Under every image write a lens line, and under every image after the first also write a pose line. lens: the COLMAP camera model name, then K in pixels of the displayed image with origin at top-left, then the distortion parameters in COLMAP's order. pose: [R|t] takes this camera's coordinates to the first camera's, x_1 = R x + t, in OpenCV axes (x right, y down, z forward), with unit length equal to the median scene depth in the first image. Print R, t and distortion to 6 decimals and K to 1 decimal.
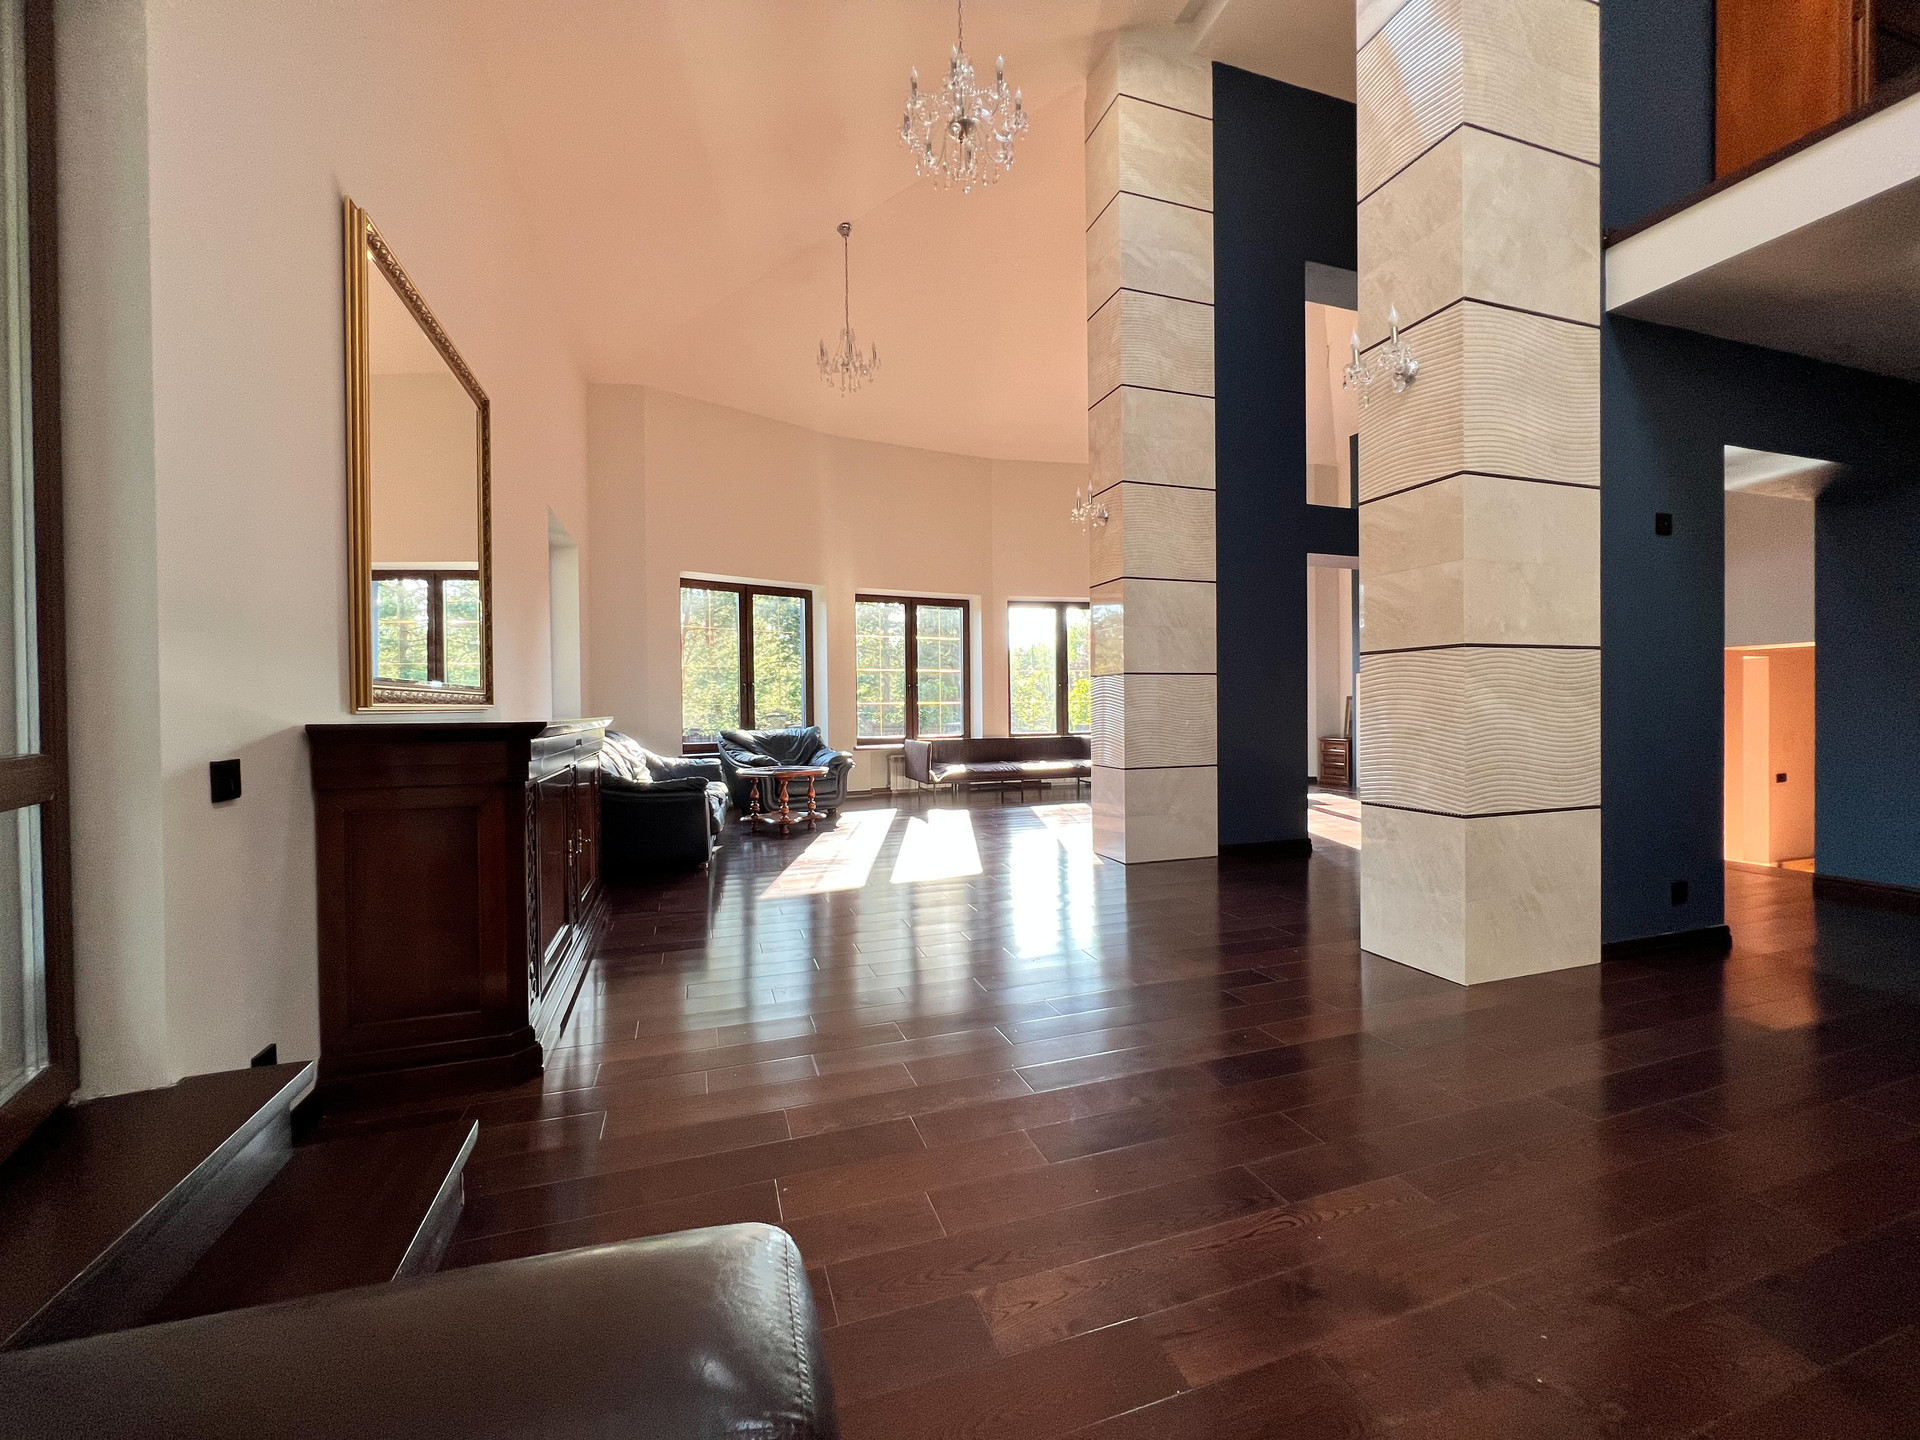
lens RADIAL K [[773.5, 0, 954.6], [0, 773.5, 717.6], [0, 0, 1]] dist [-0.002010, -0.000173]
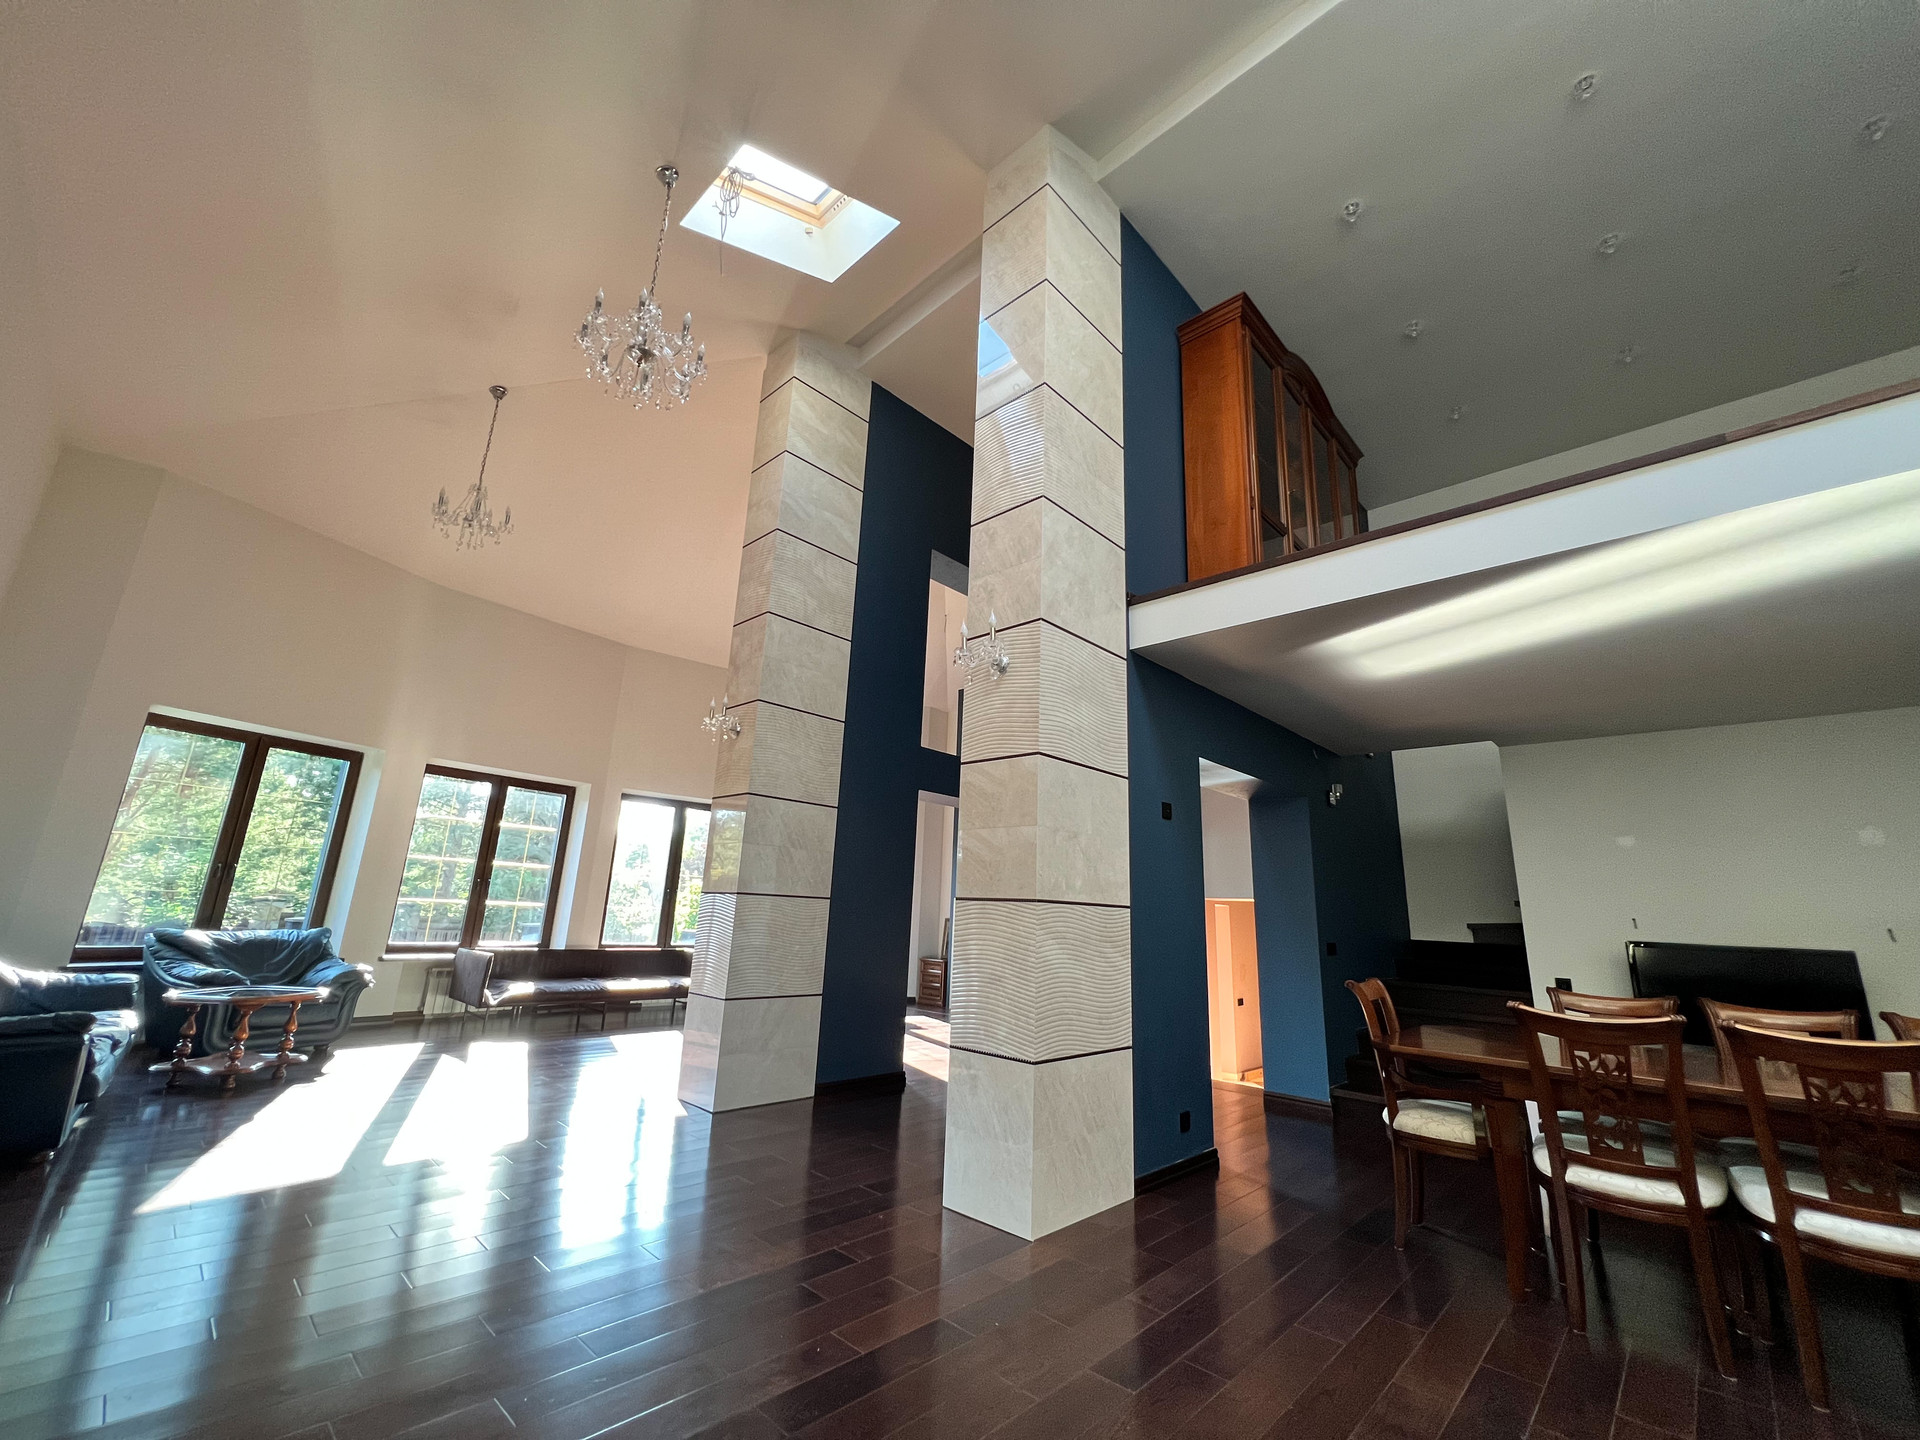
lens RADIAL K [[771.4, 0, 961.1], [0, 771.4, 714.2], [0, 0, 1]] dist [-0.000271, 0.000278]
pose [[0.881747, 0.162822, 0.442732, 0.005600], [-0.044052, 0.962863, -0.266374, -0.028017], [-0.469662, 0.215371, 0.856174, 0.007861]]
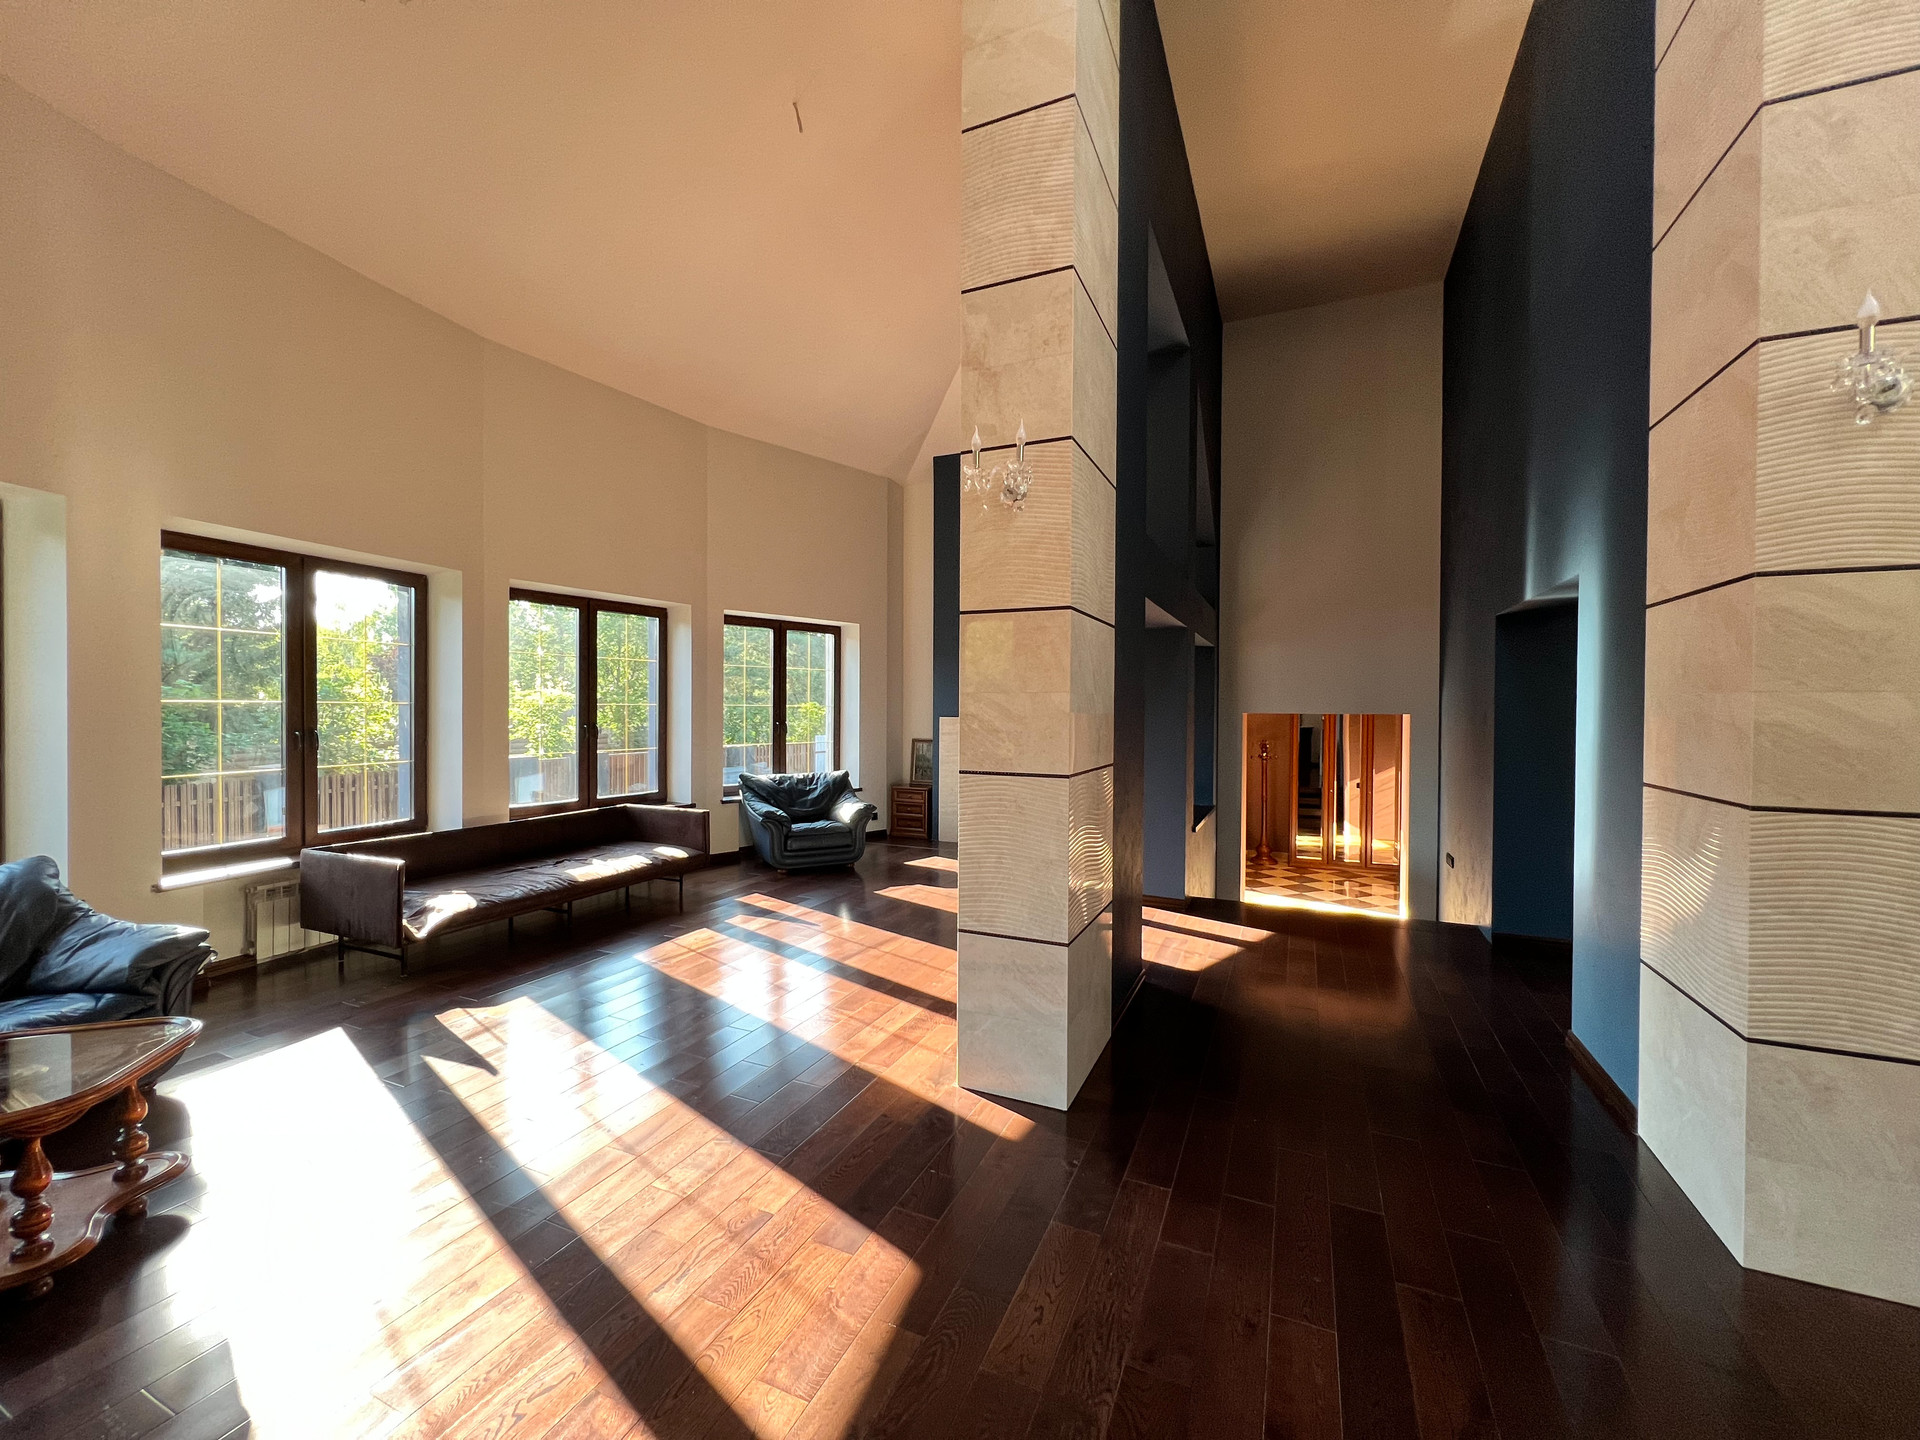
lens RADIAL K [[771.4, 0, 961.1], [0, 771.4, 714.2], [0, 0, 1]] dist [-0.000271, 0.000278]
pose [[0.679582, 0.003989, 0.733588, -0.248255], [-0.002238, 0.999992, -0.003364, -0.100201], [-0.733596, 0.000644, 0.679586, 0.667963]]
